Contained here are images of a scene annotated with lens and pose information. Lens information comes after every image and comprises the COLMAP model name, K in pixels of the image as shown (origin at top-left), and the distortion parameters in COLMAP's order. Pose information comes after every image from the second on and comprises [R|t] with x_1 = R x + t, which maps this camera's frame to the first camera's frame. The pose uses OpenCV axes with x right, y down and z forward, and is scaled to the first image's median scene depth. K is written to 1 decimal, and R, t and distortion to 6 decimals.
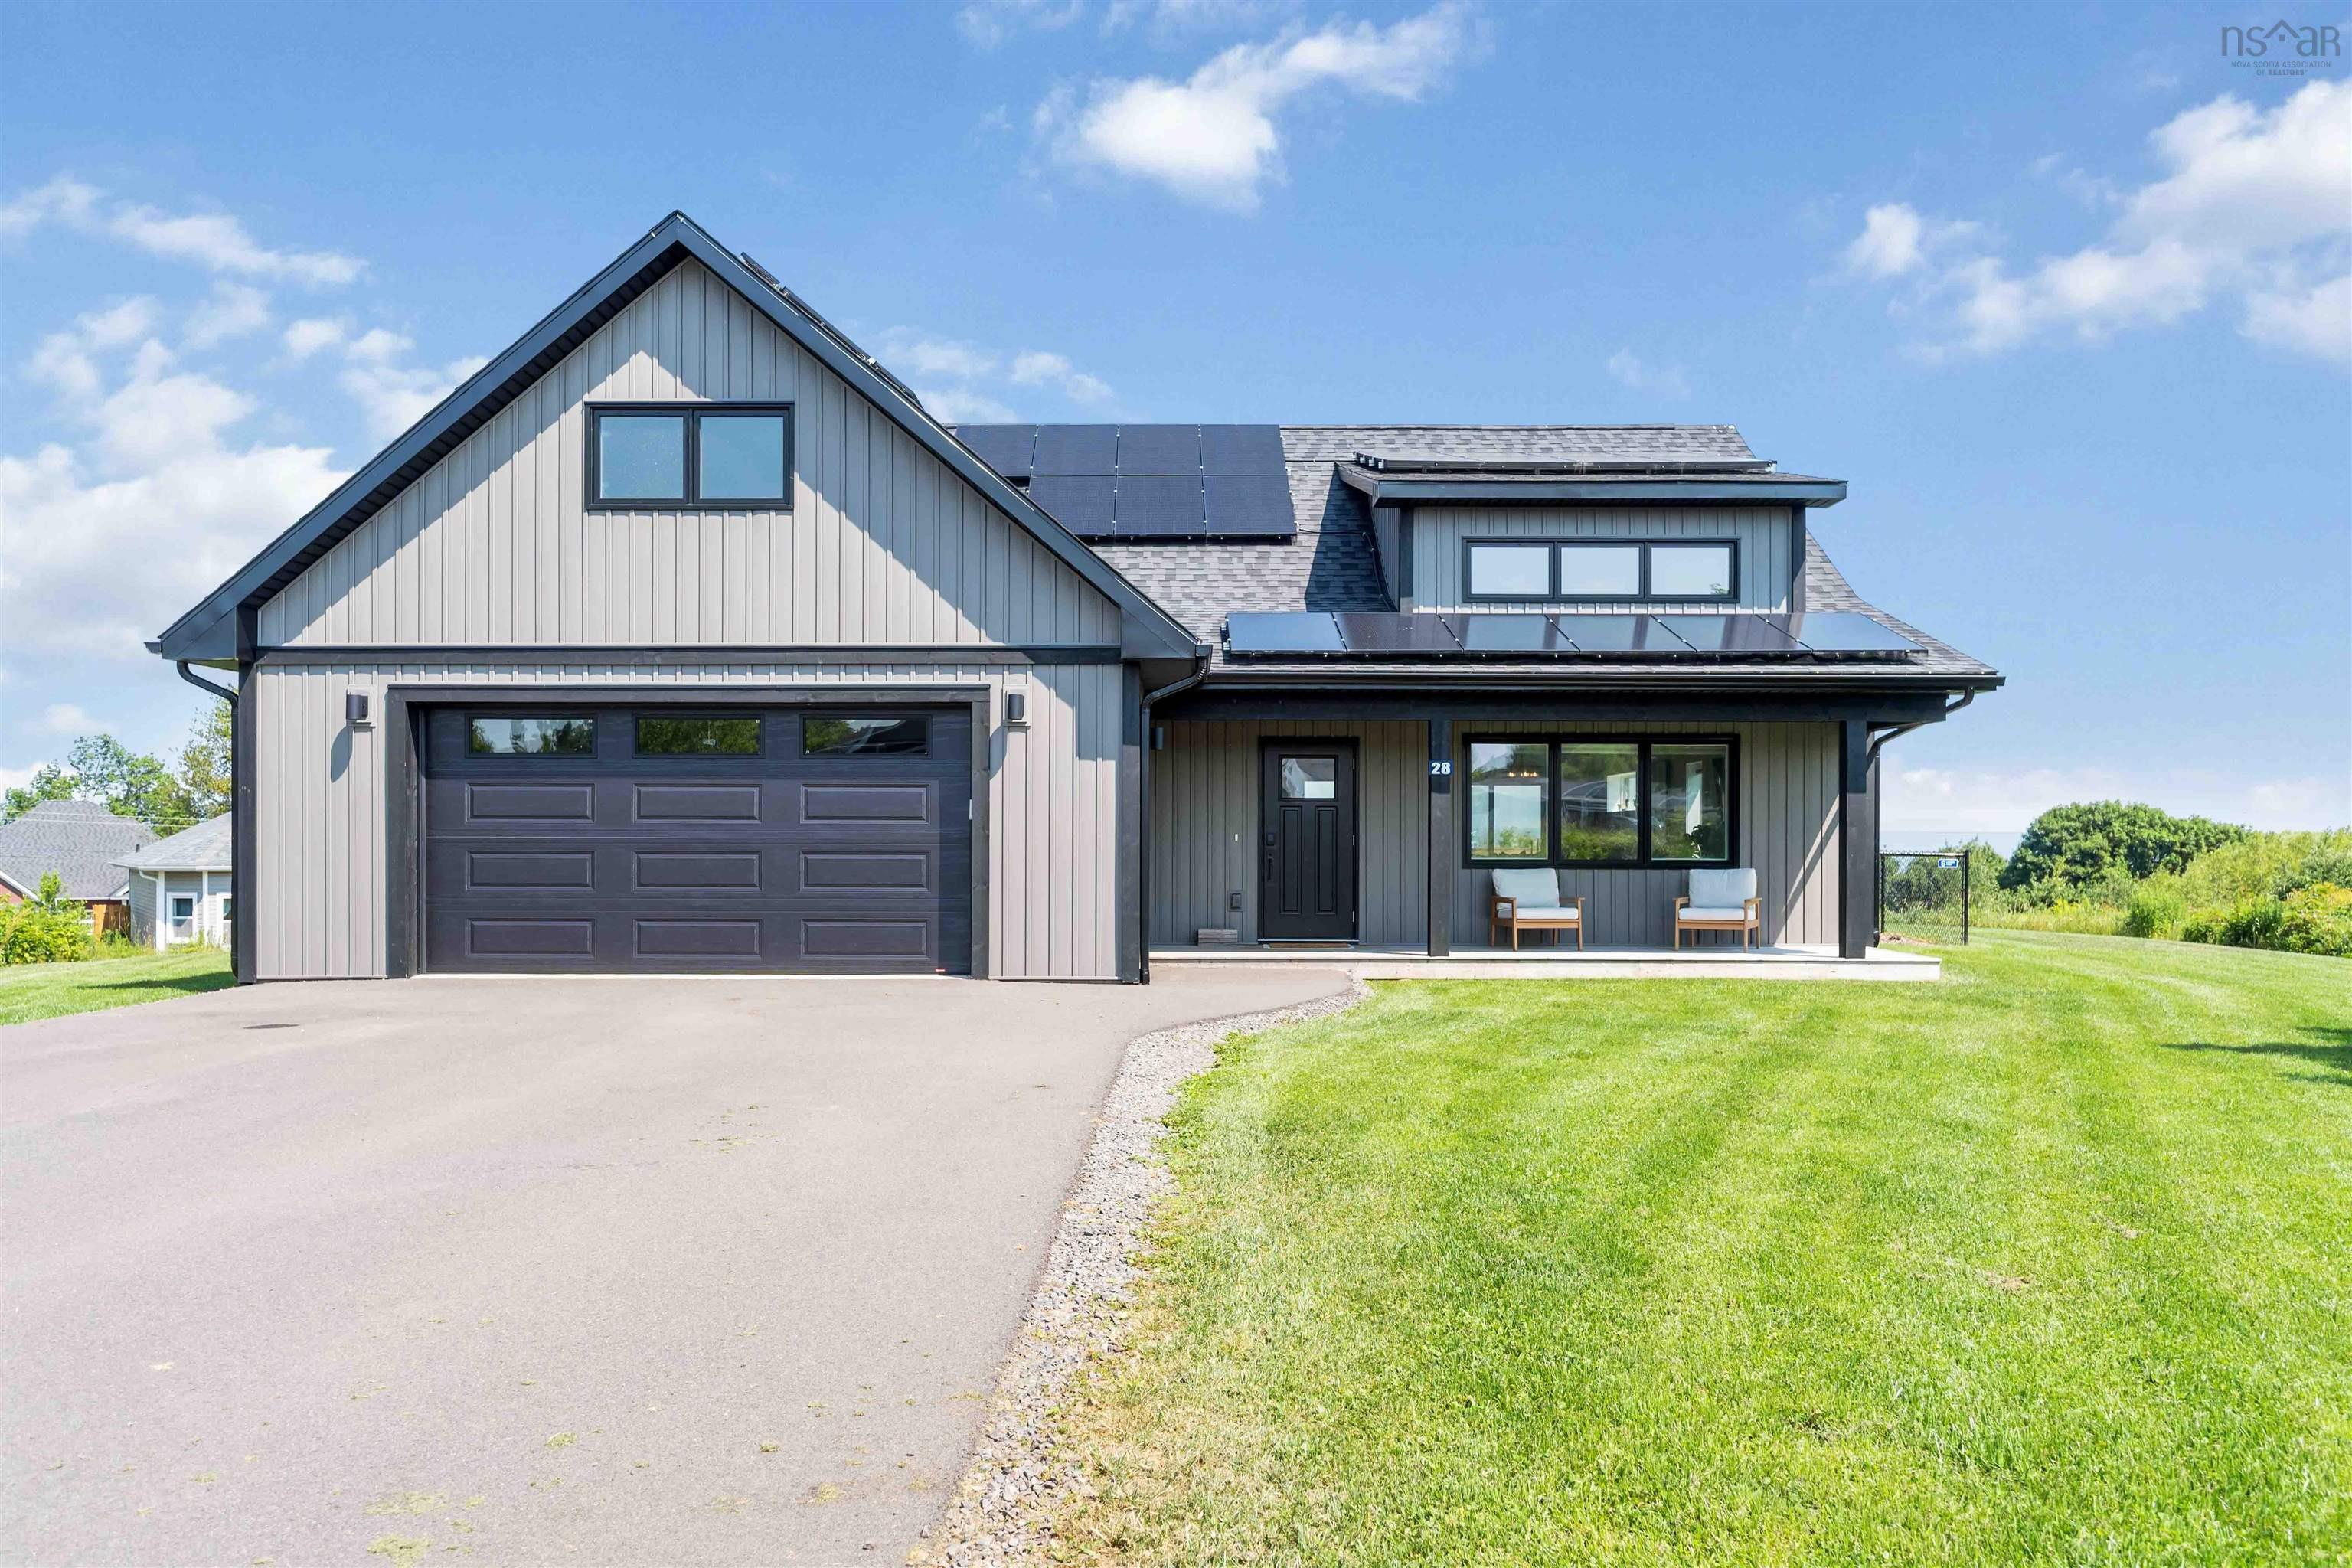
lens RADIAL K [[1818.3, 0, 1441.4], [0, 1818.3, 834.3], [0, 0, 1]] dist [0.011537, 0.002336]
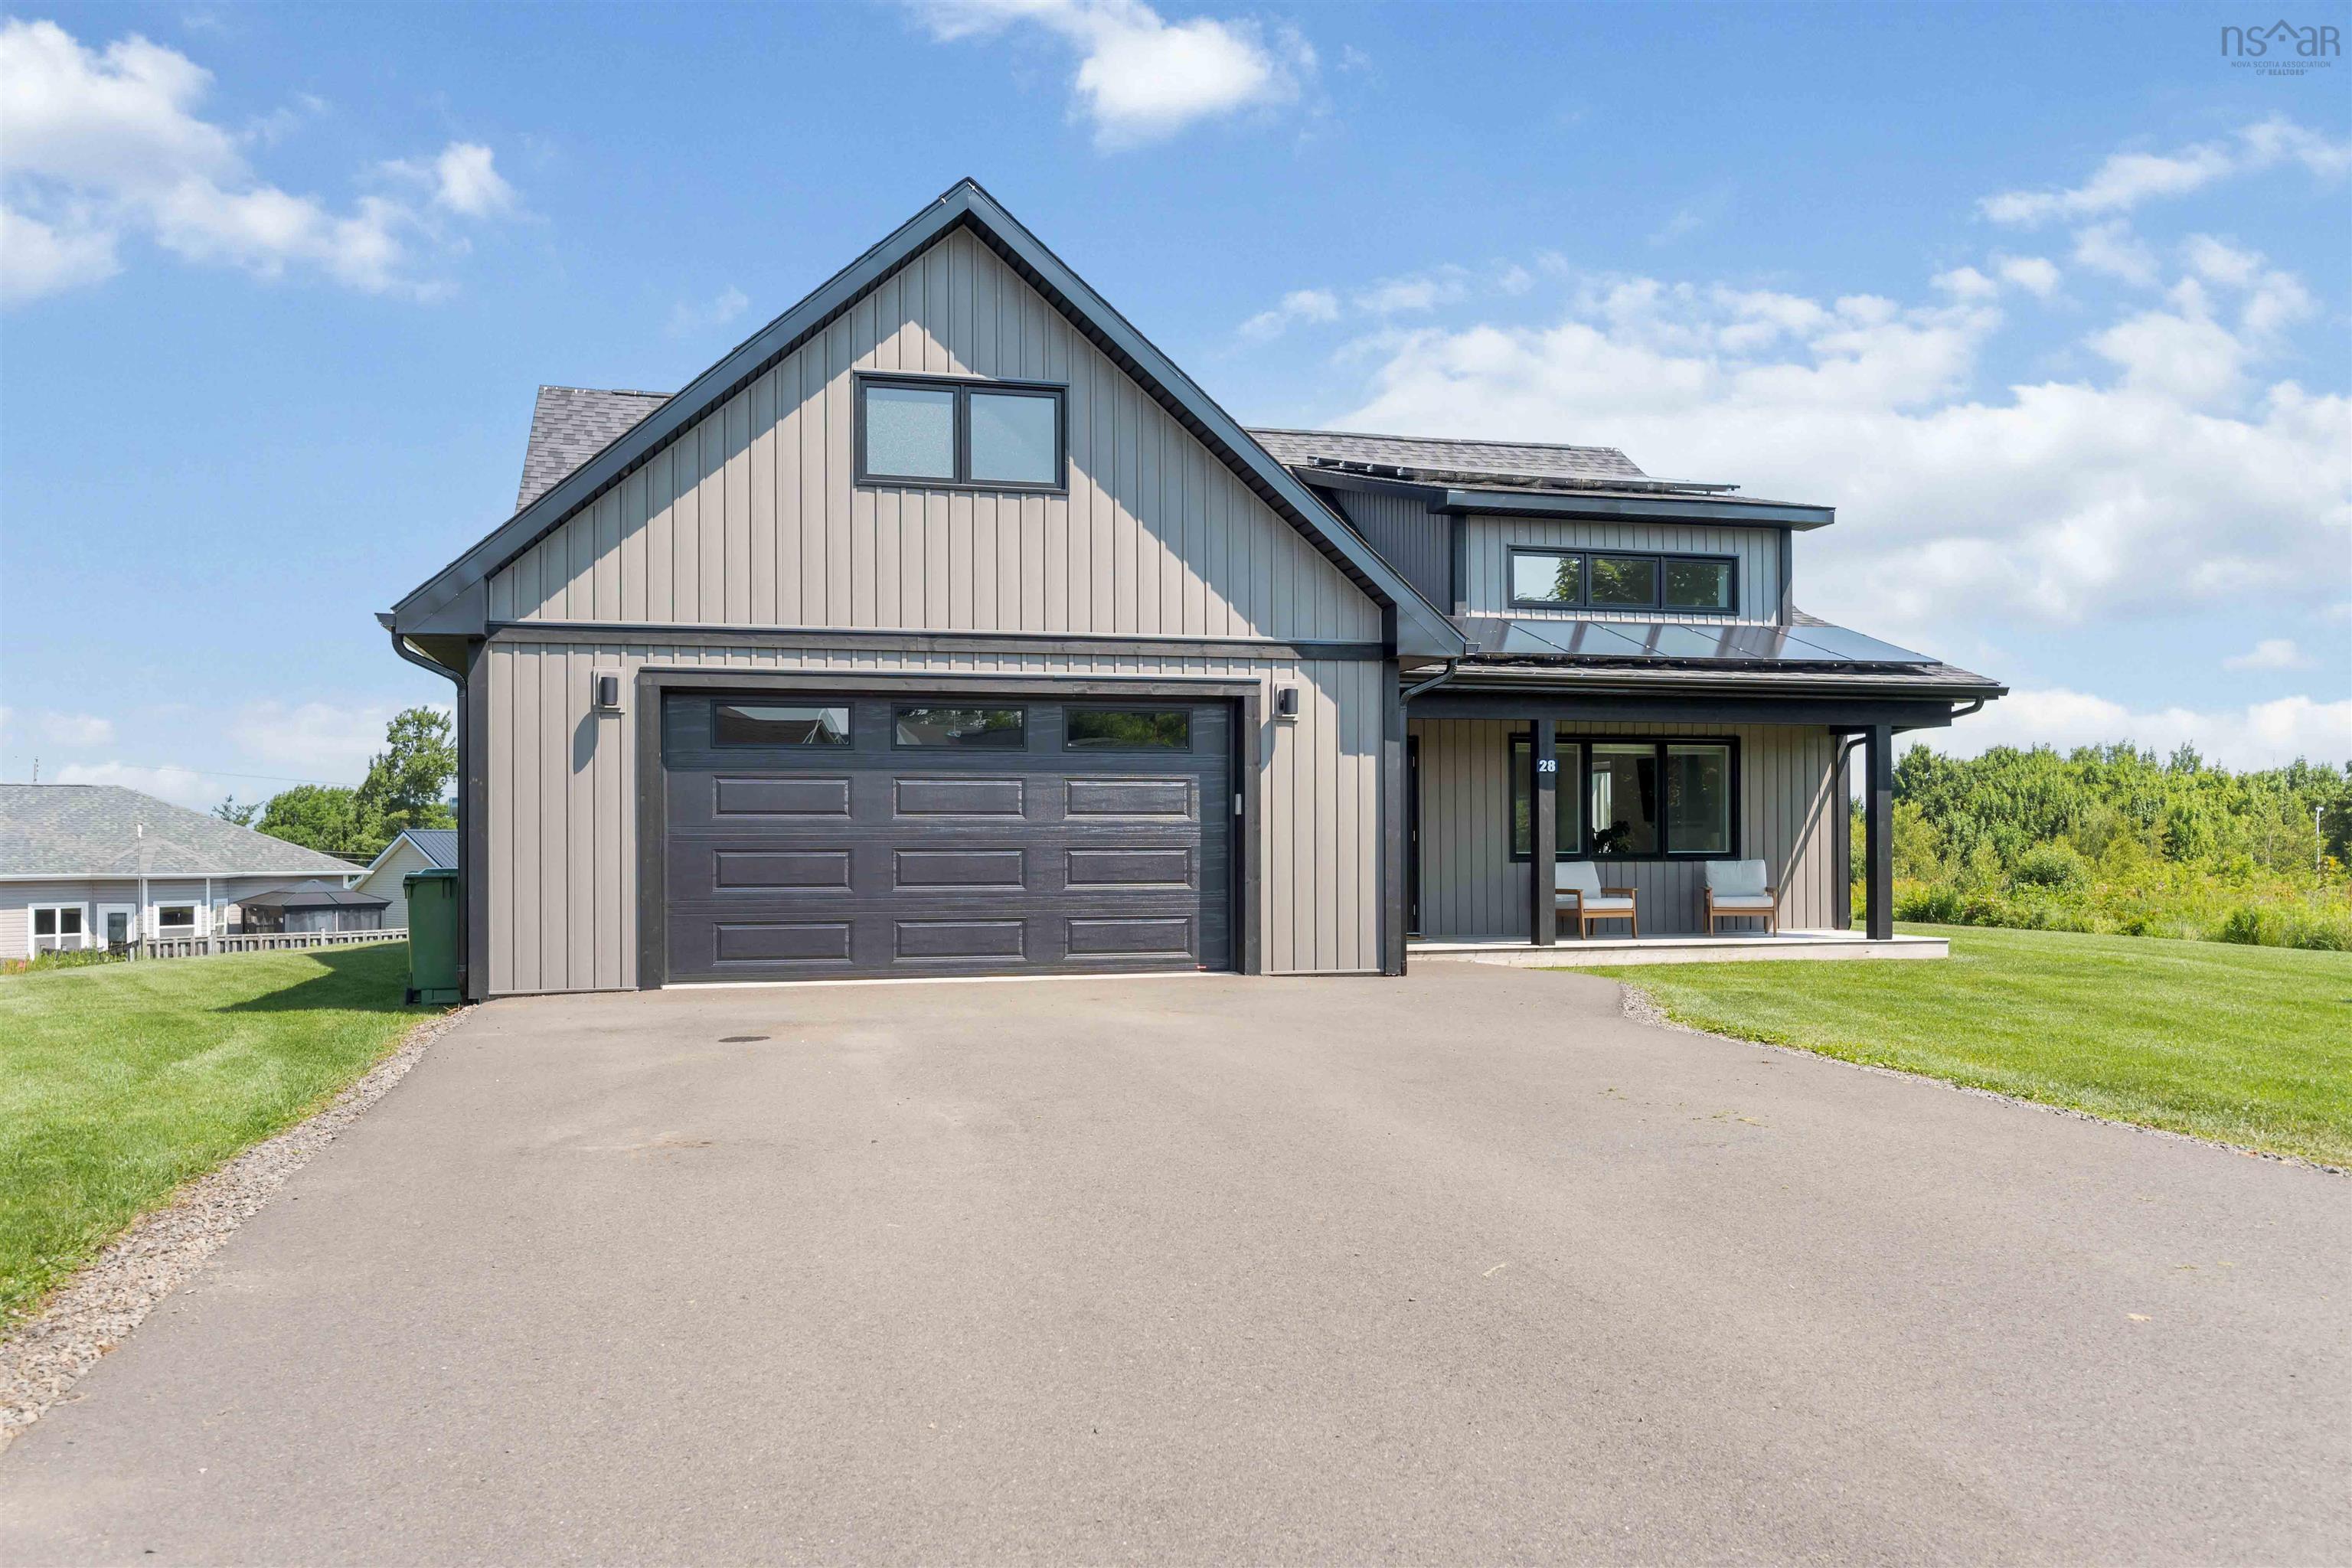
lens RADIAL K [[1818.3, 0, 1441.4], [0, 1818.3, 834.3], [0, 0, 1]] dist [0.011537, 0.002336]
pose [[0.959483, -0.005035, 0.281722, -0.435070], [0.005210, 0.999986, 0.000129, 0.003279], [-0.281719, 0.001344, 0.959496, 0.013644]]
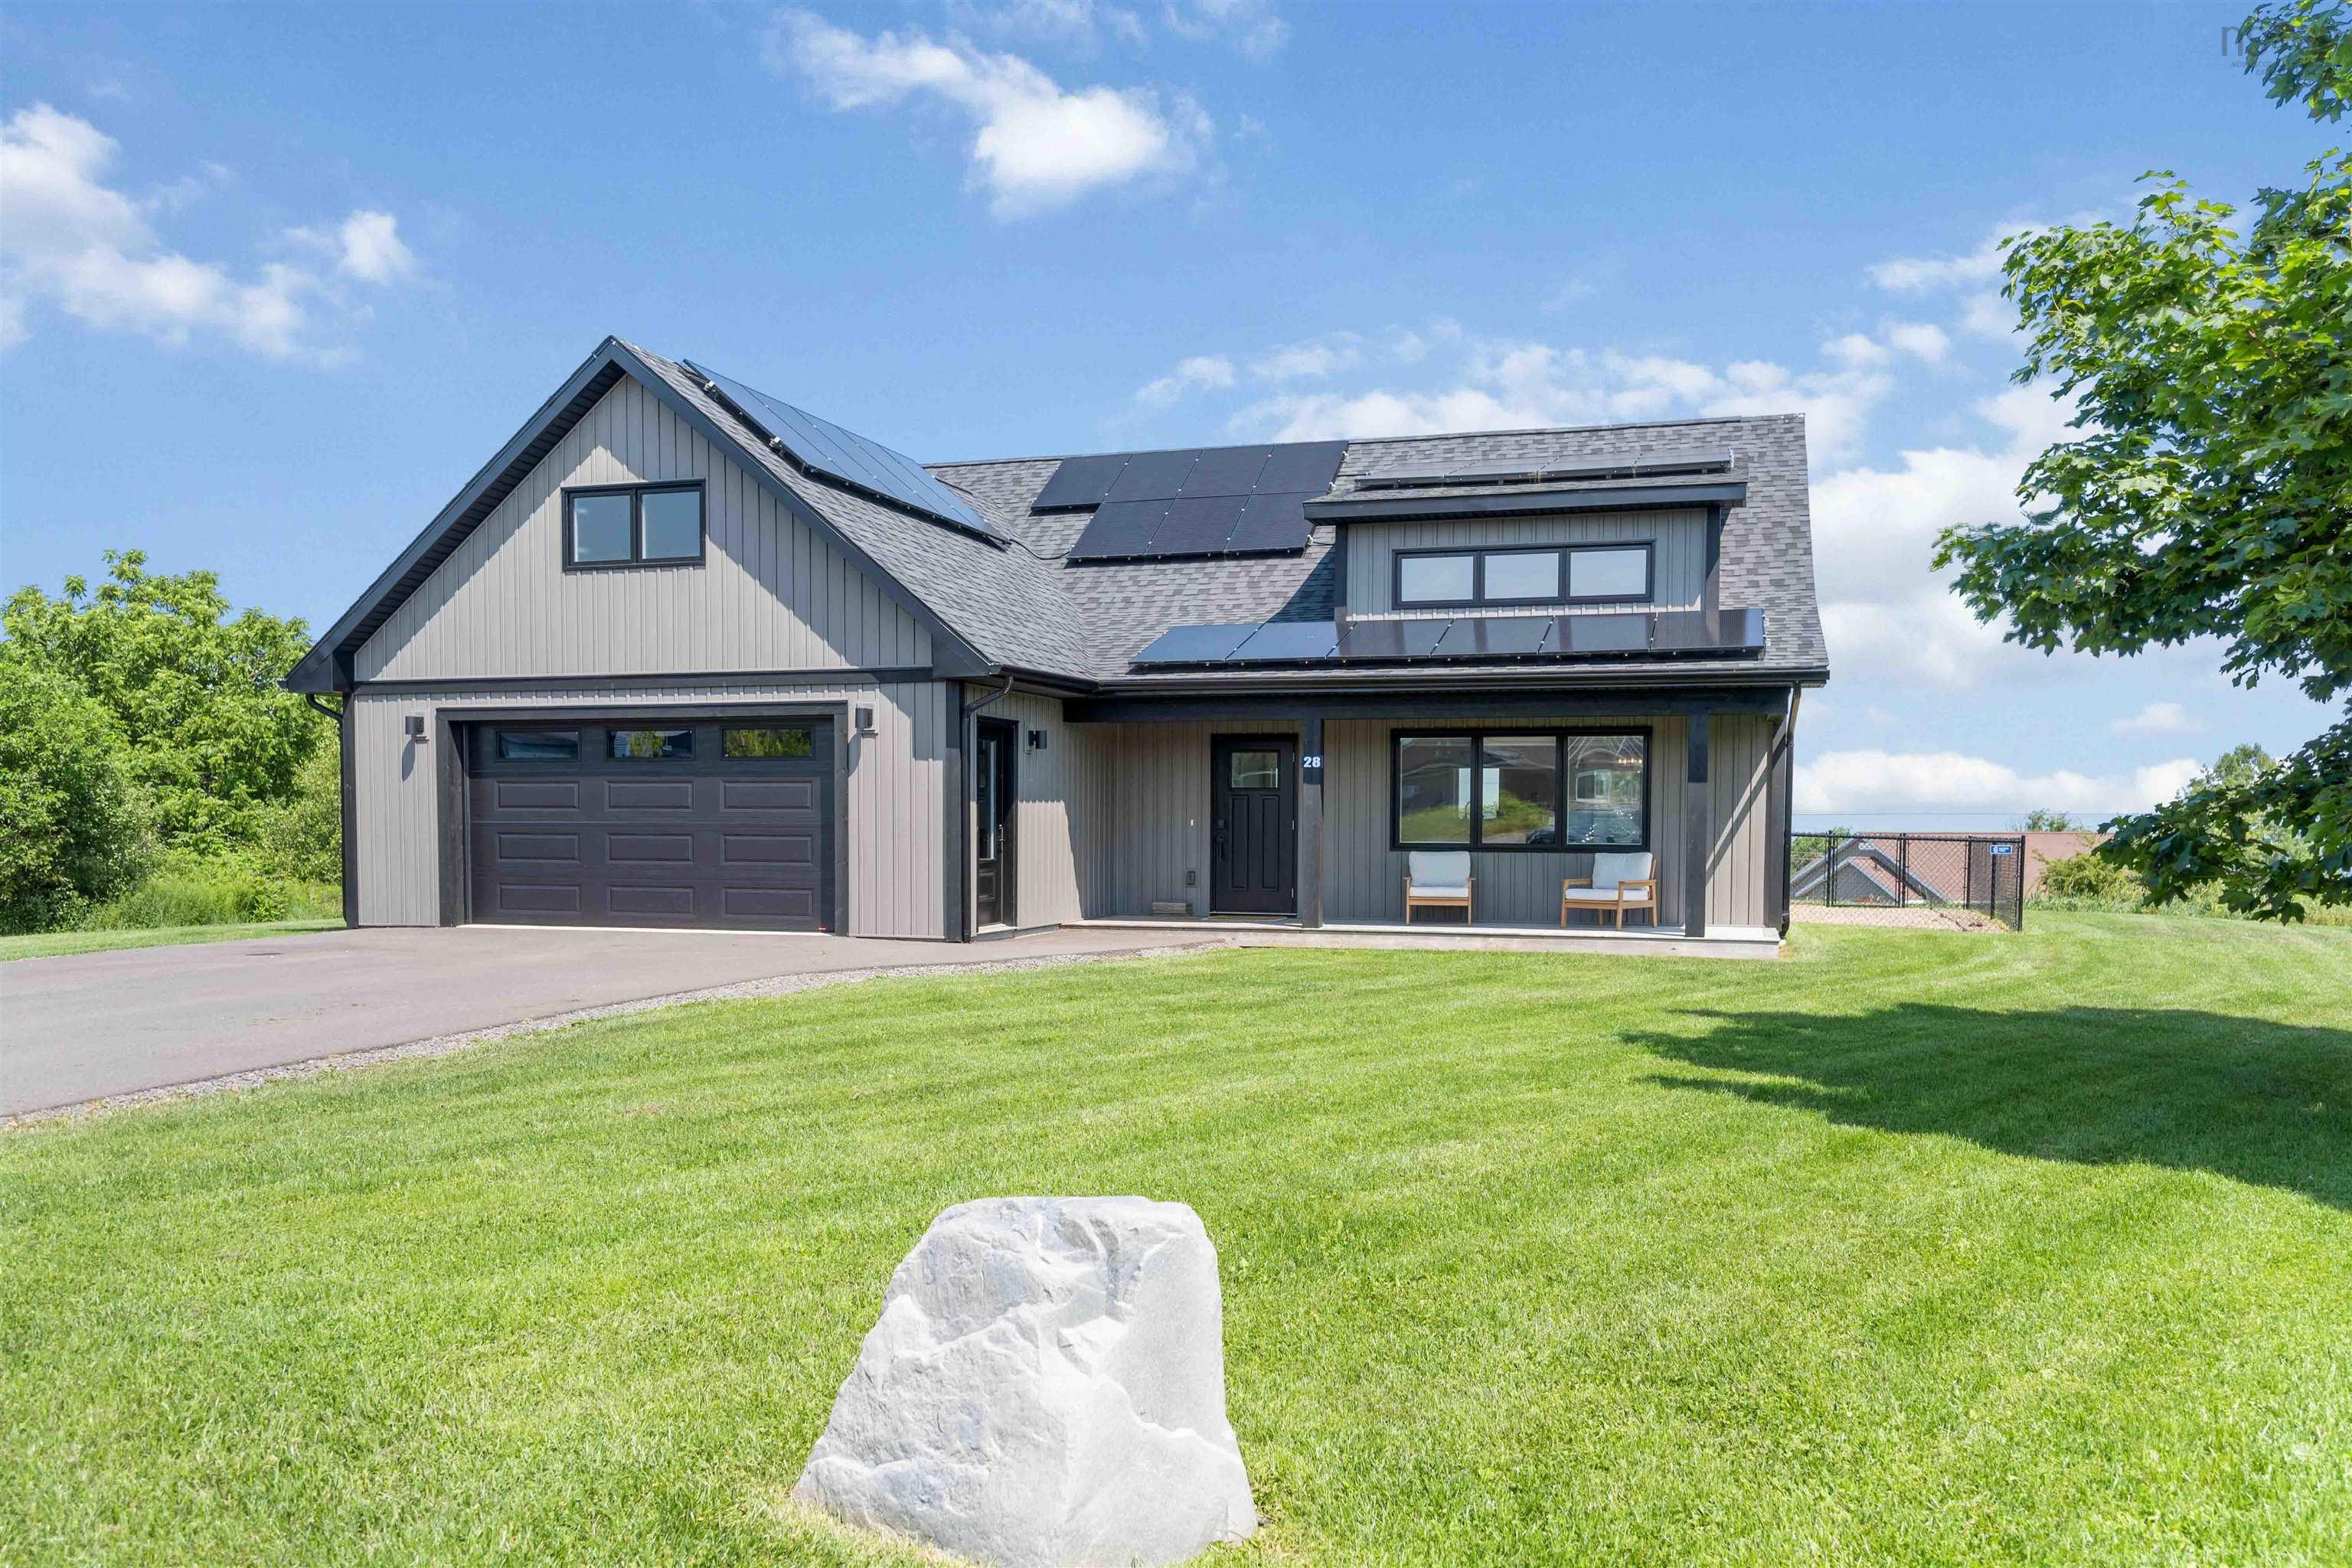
lens RADIAL K [[1985.6, 0, 1570.1], [0, 1985.6, 882.6], [0, 0, 1]] dist [0.000354, -0.001510]
pose [[0.967447, 0.009341, -0.252900, 0.573973], [-0.000708, 0.999415, 0.034205, -0.004490], [0.253071, -0.032913, 0.966888, -0.191201]]
